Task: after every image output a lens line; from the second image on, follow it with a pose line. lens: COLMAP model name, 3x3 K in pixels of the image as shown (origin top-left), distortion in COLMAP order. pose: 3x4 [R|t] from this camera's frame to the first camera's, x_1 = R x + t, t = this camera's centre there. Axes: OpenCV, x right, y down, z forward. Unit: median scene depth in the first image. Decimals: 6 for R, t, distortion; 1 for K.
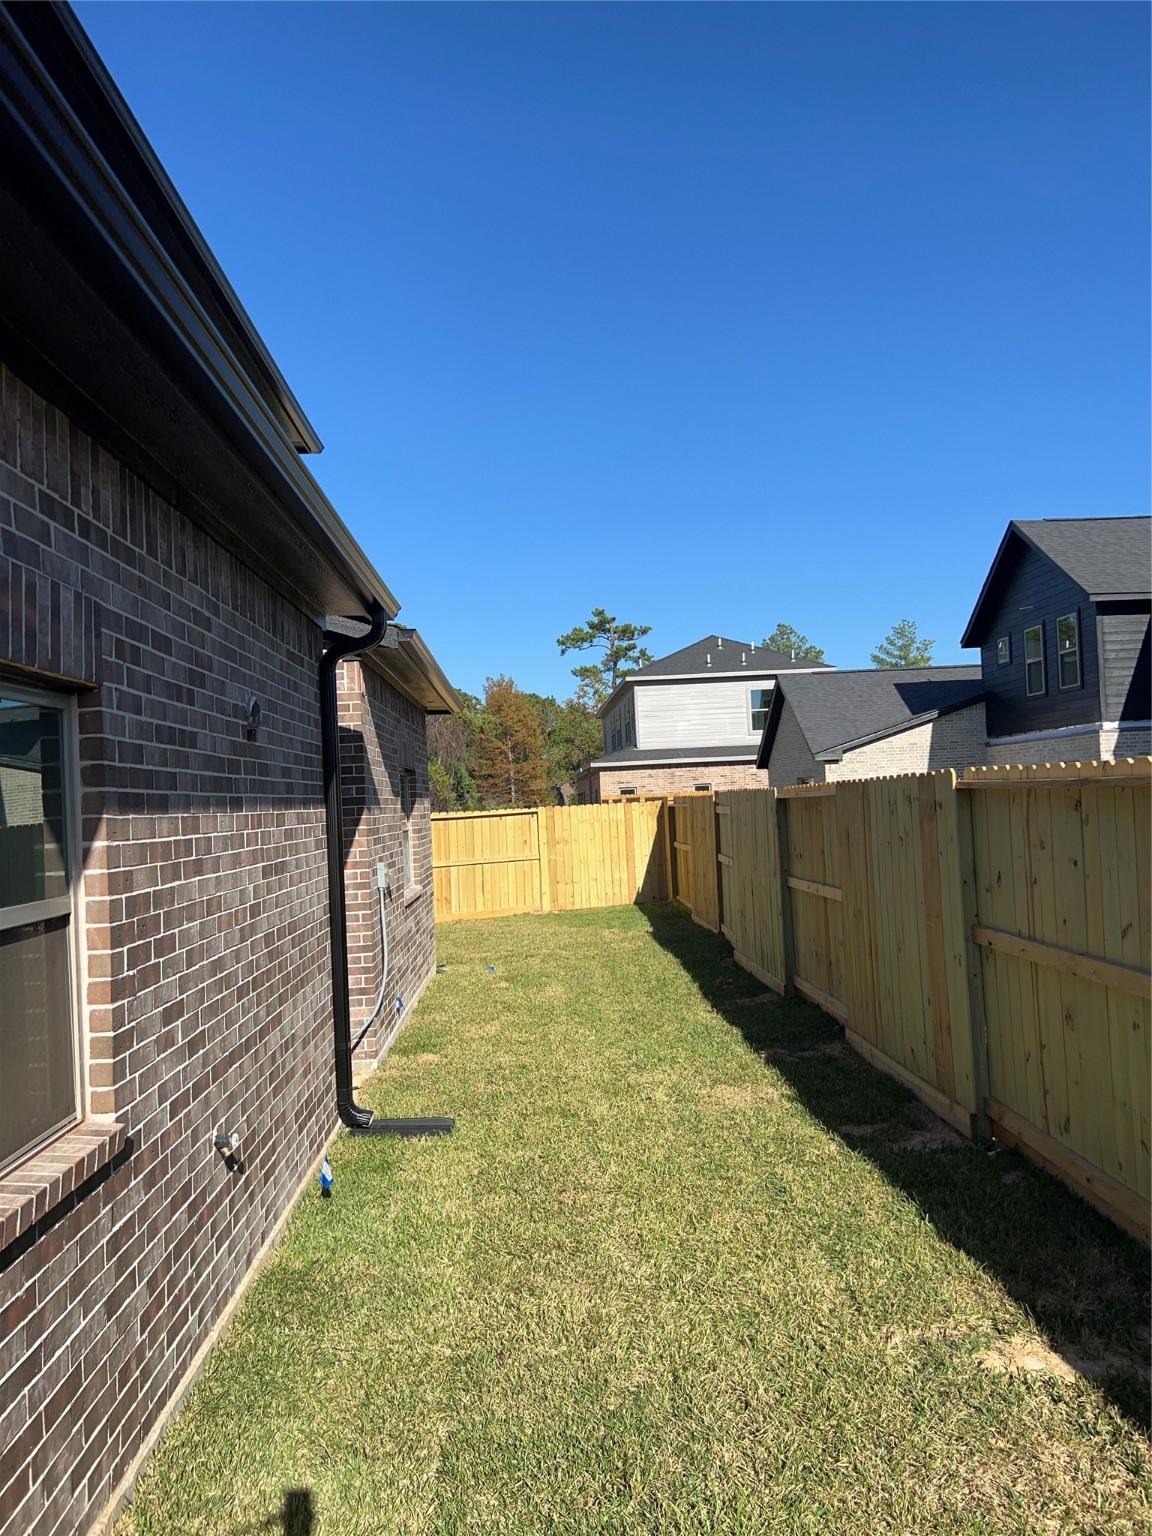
lens RADIAL K [[1153.6, 0, 604.4], [0, 1153.6, 772.5], [0, 0, 1]] dist [0.122651, -0.345227]
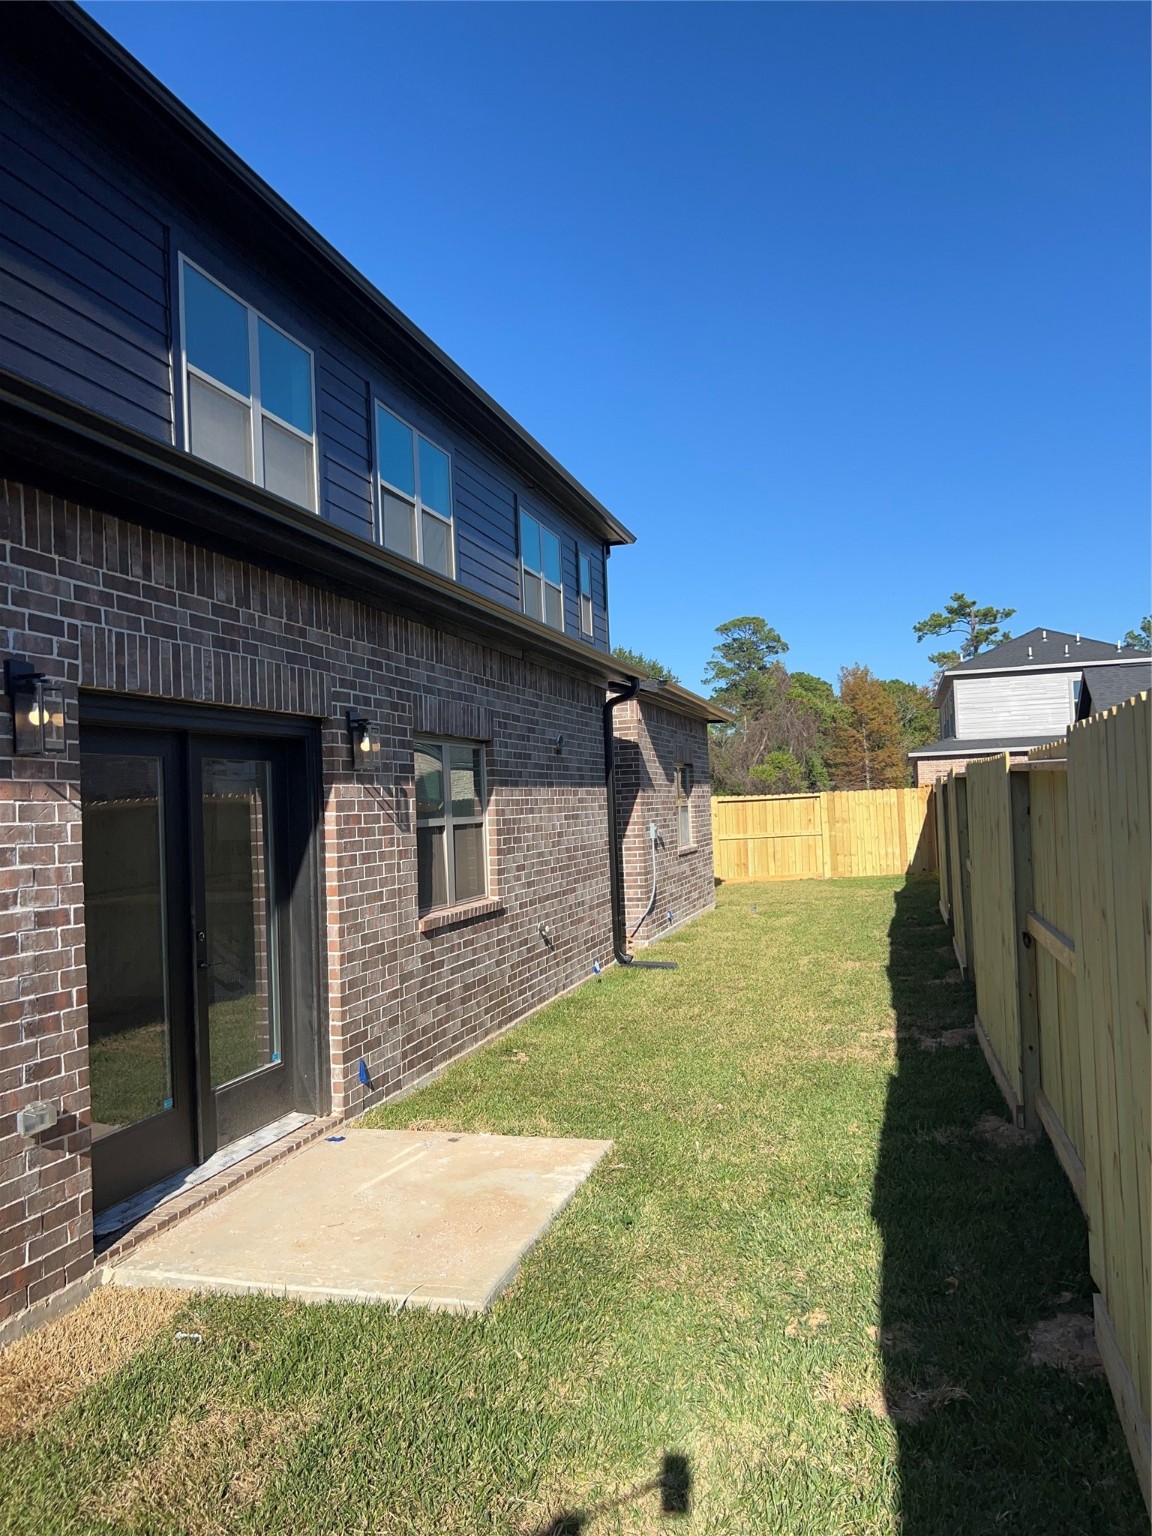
lens RADIAL K [[1149.6, 0, 576.0], [0, 1149.6, 768.0], [0, 0, 1]] dist [0.056591, -0.057307]
pose [[0.943437, -0.002569, -0.331543, 0.216077], [0.004711, 0.999973, 0.005658, -0.007691], [0.331520, -0.006900, 0.943423, -0.495652]]
